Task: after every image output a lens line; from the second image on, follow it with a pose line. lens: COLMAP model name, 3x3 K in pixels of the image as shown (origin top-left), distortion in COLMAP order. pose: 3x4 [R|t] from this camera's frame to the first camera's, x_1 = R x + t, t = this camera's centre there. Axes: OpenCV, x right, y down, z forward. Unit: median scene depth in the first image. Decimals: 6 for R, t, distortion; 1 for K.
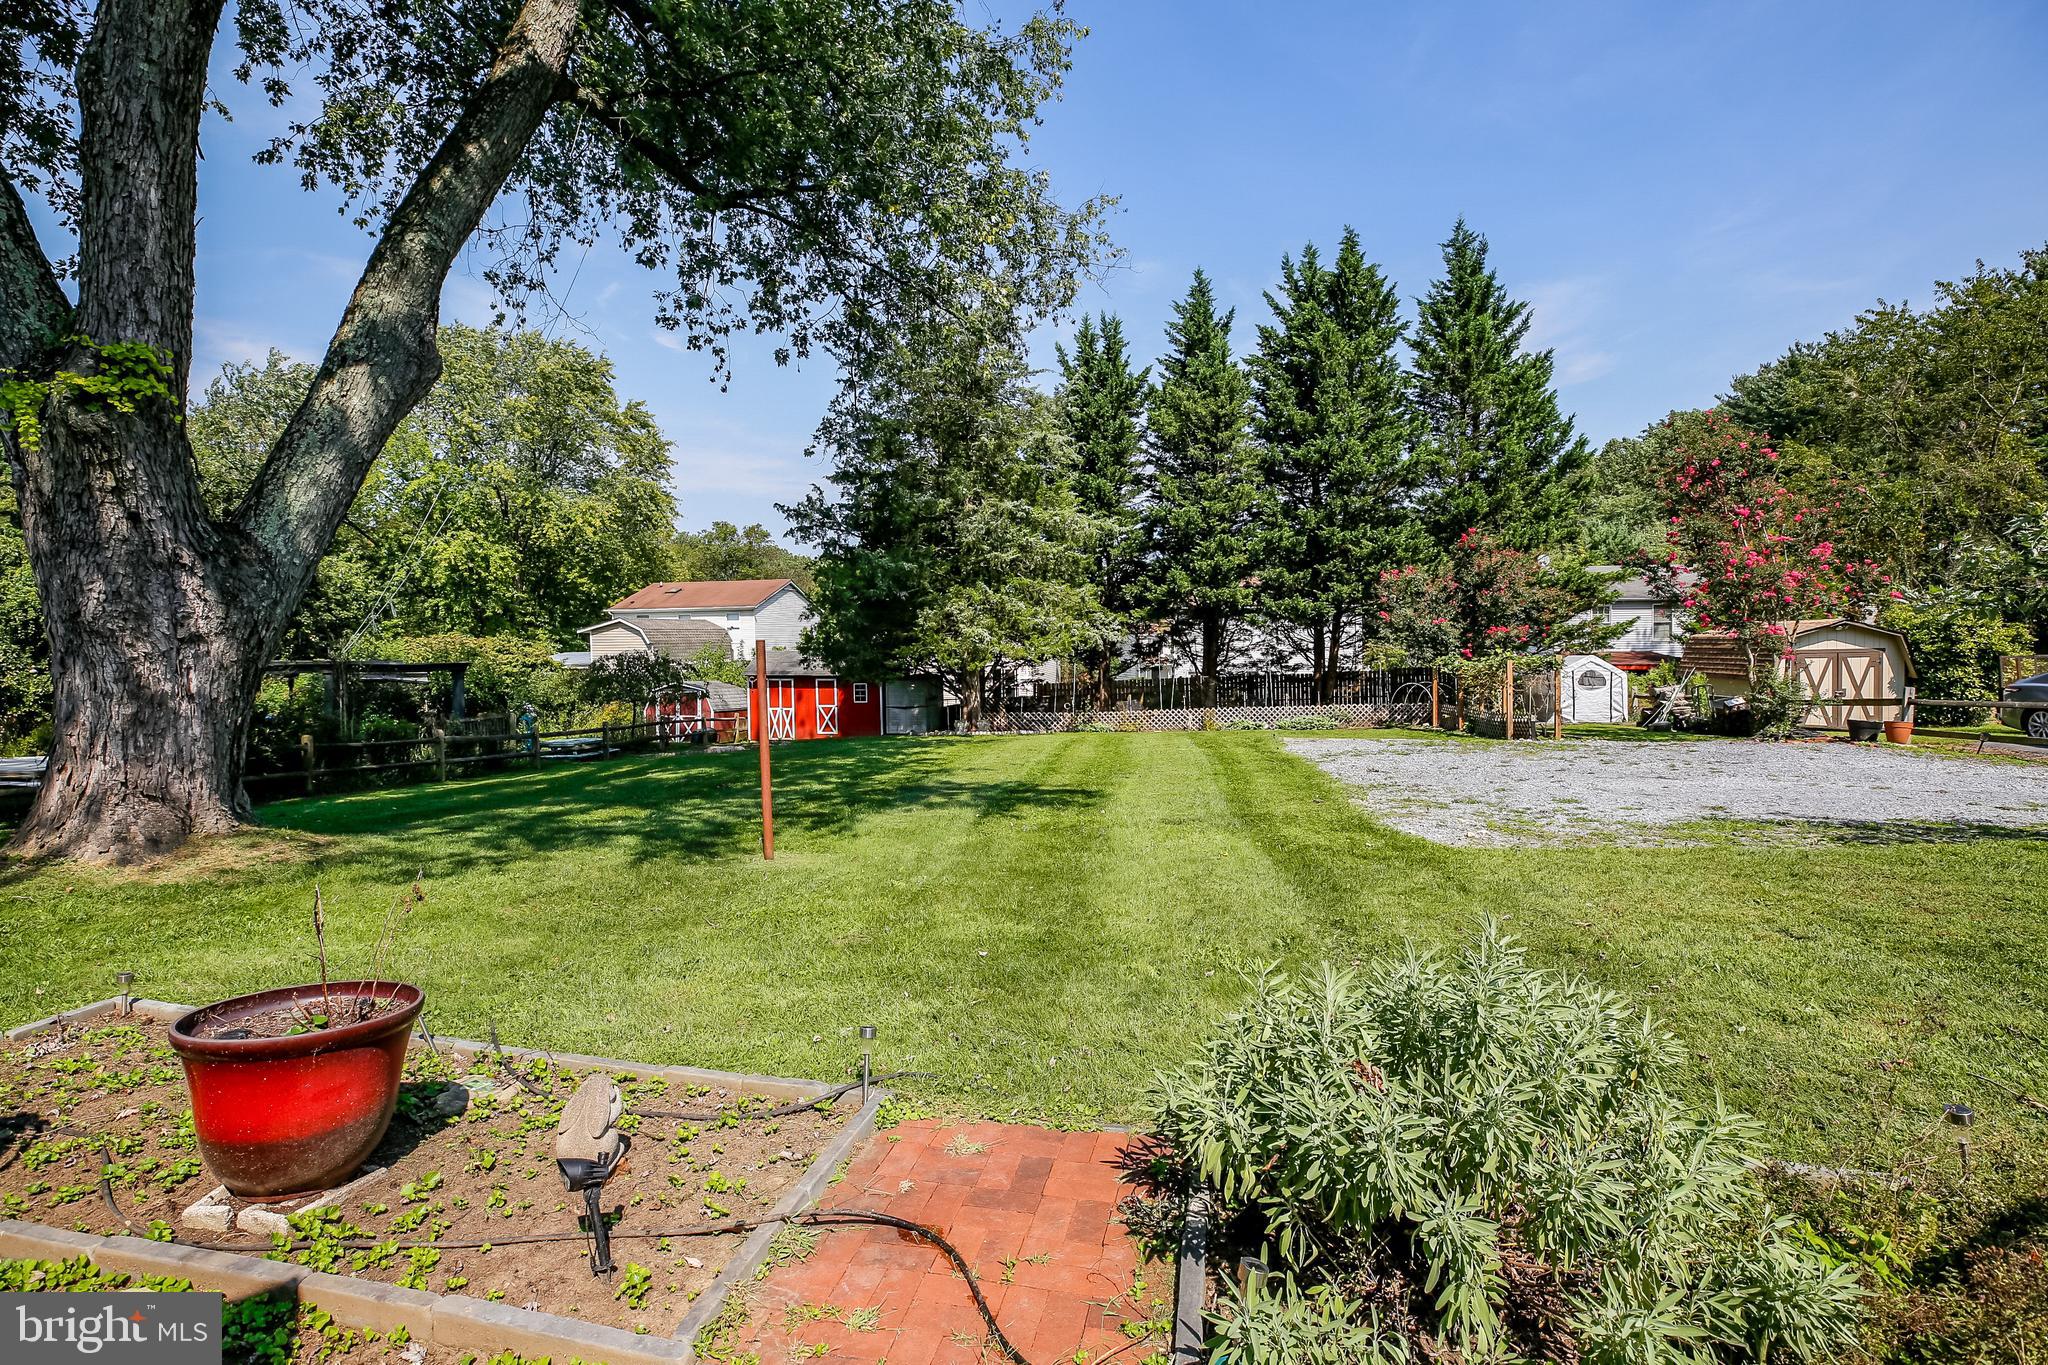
lens RADIAL K [[938.4, 0, 1026.2], [0, 938.4, 671.2], [0, 0, 1]] dist [-0.036010, 0.009256]
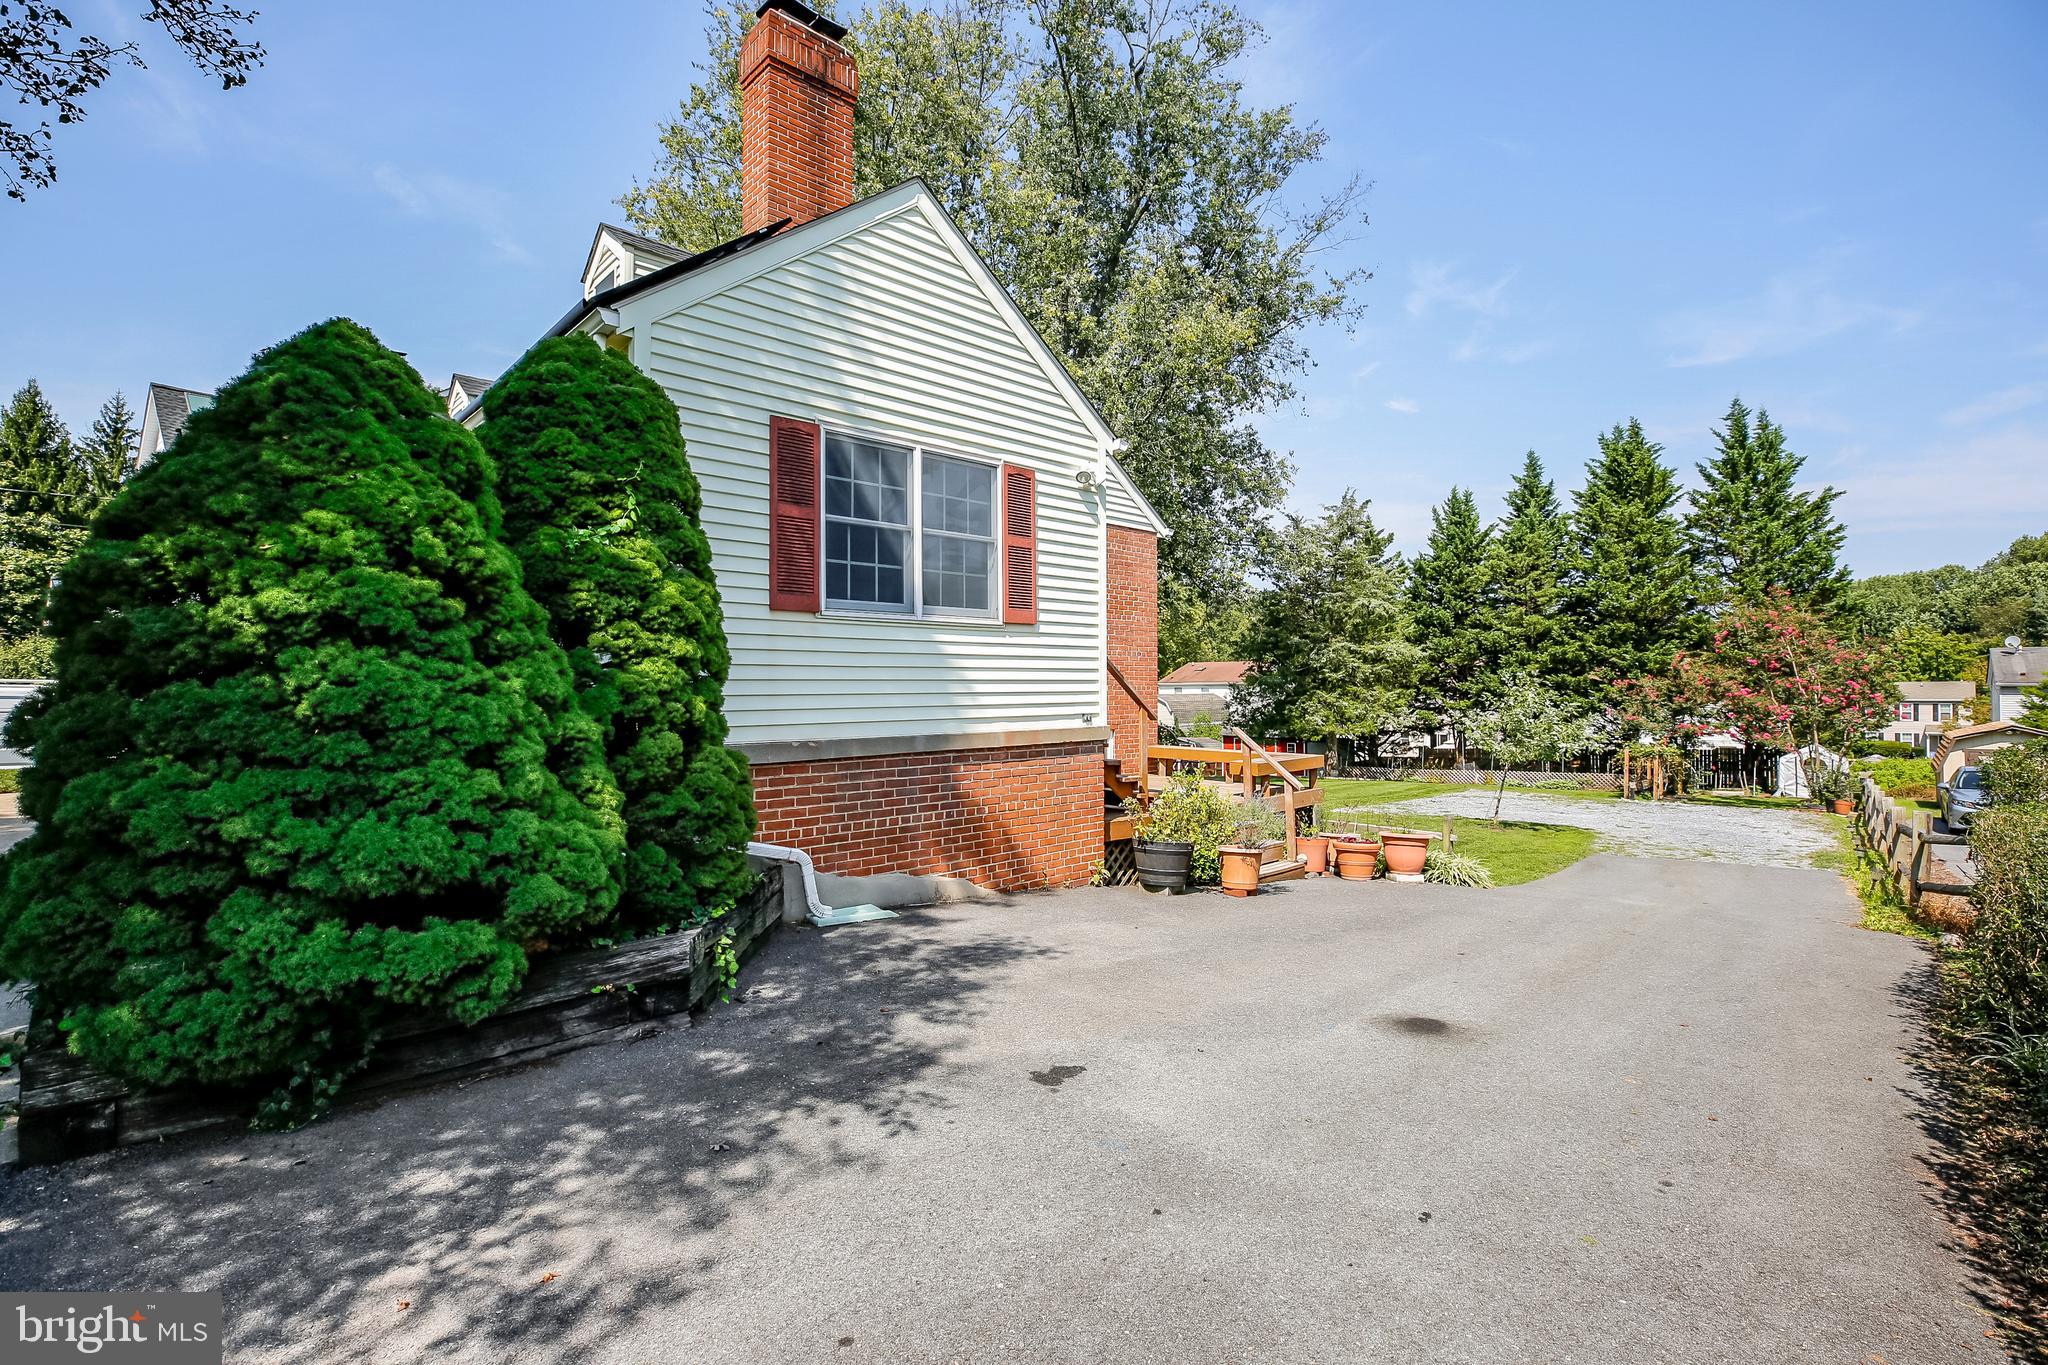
lens RADIAL K [[938.4, 0, 1041.0], [0, 938.4, 664.4], [0, 0, 1]] dist [-0.036010, 0.009256]
pose [[0.837242, -0.003816, -0.546819, 0.407531], [-0.028512, 0.998311, -0.050623, -0.034775], [0.546089, 0.057974, 0.835719, -0.646298]]
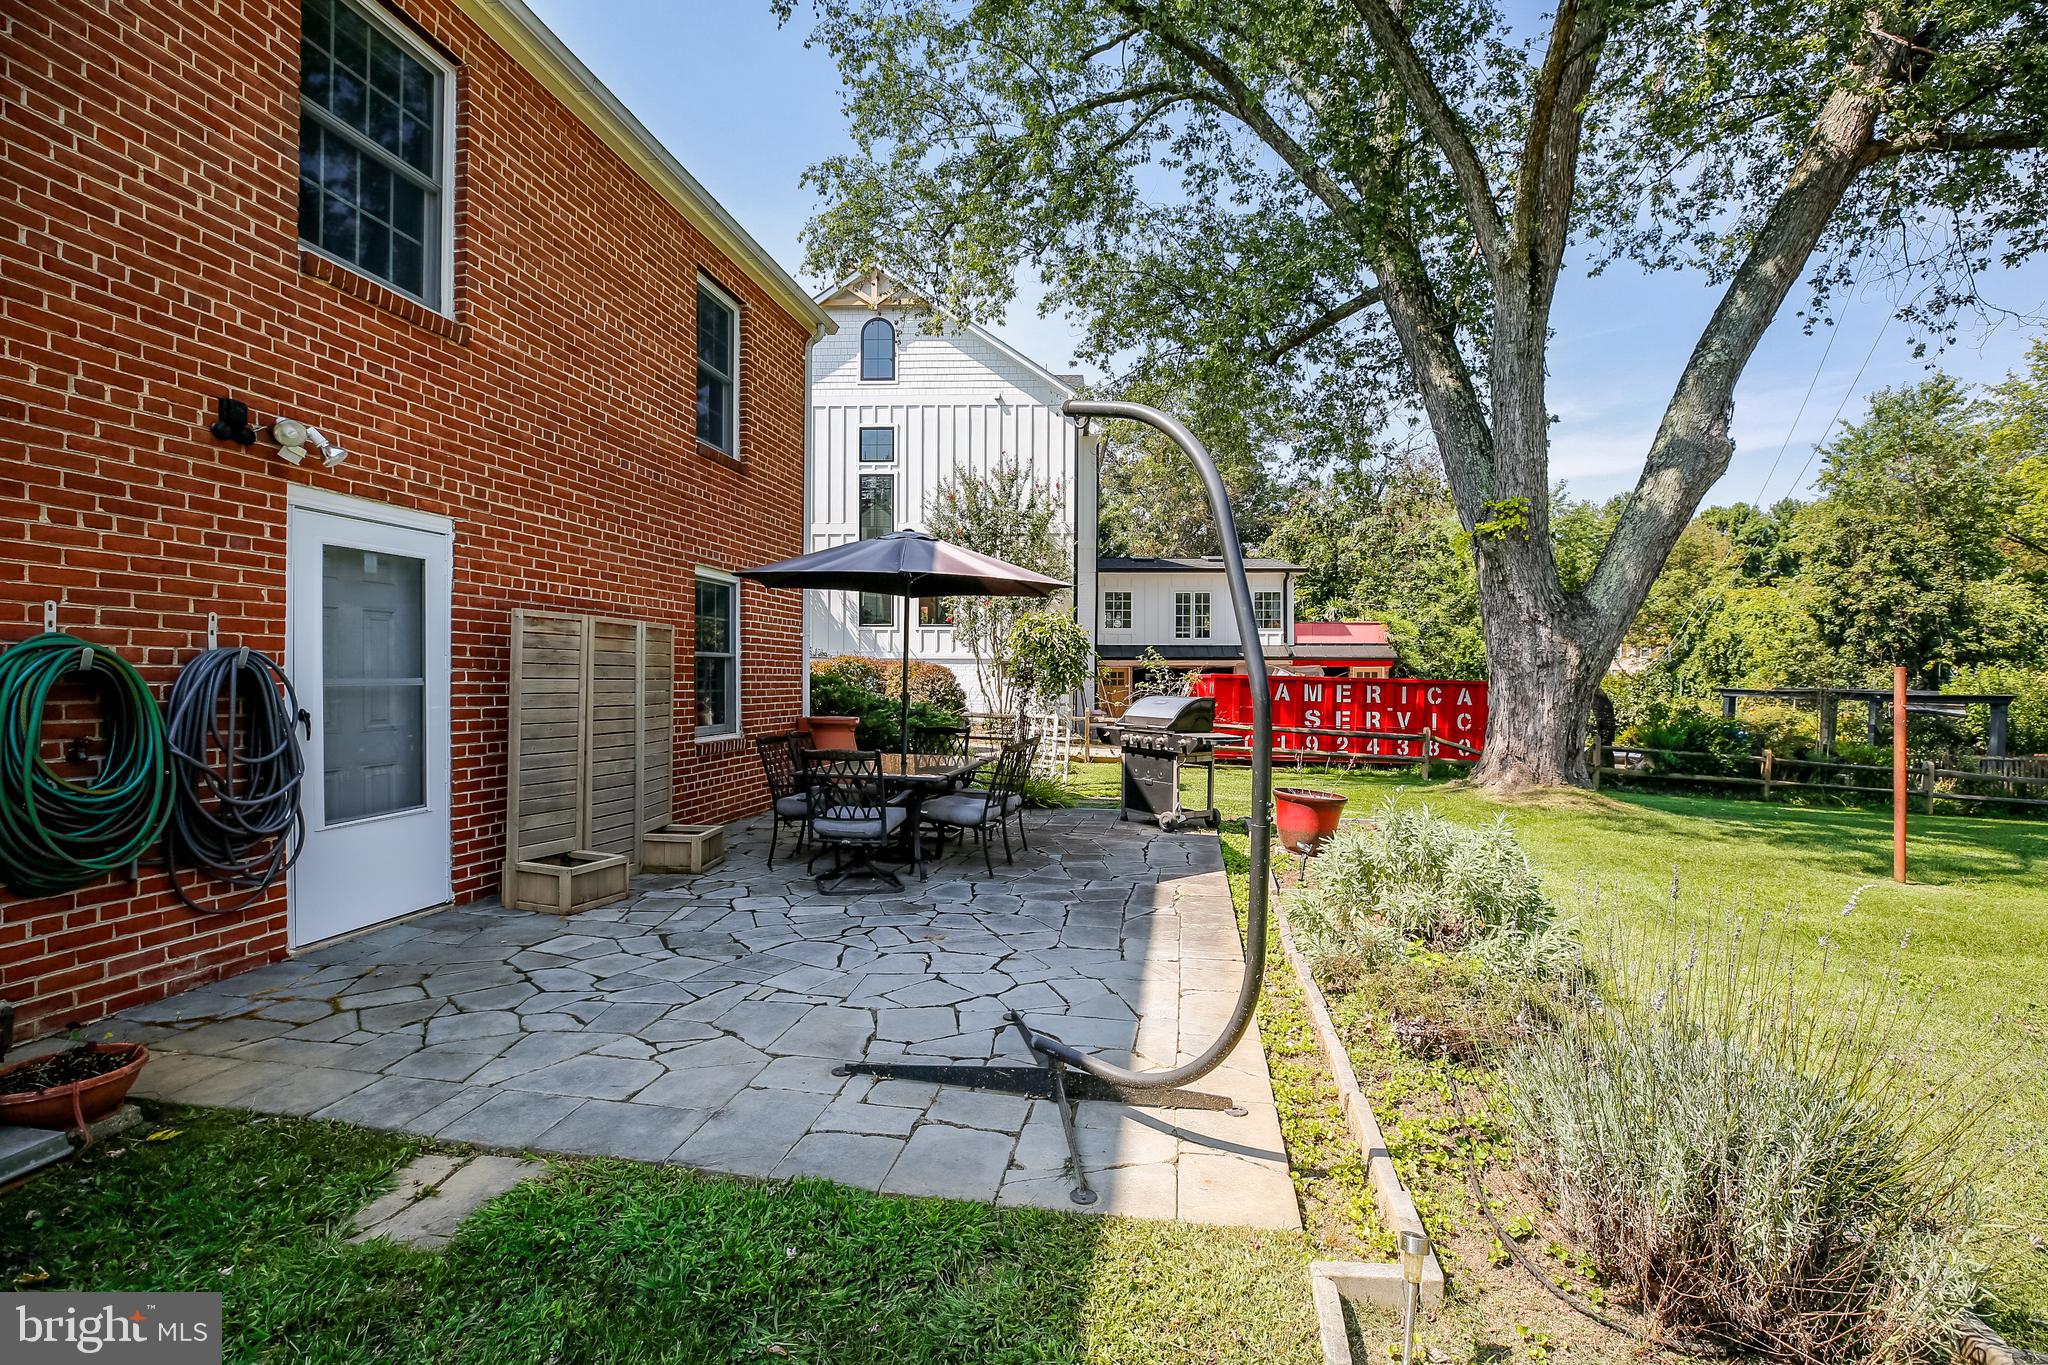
lens RADIAL K [[938.4, 0, 1027.9], [0, 938.4, 679.7], [0, 0, 1]] dist [-0.036010, 0.009256]
pose [[0.049624, 0.014729, -0.998659, 0.197386], [-0.039737, 0.999129, 0.012762, 0.001604], [0.997977, 0.039050, 0.050166, -0.003104]]
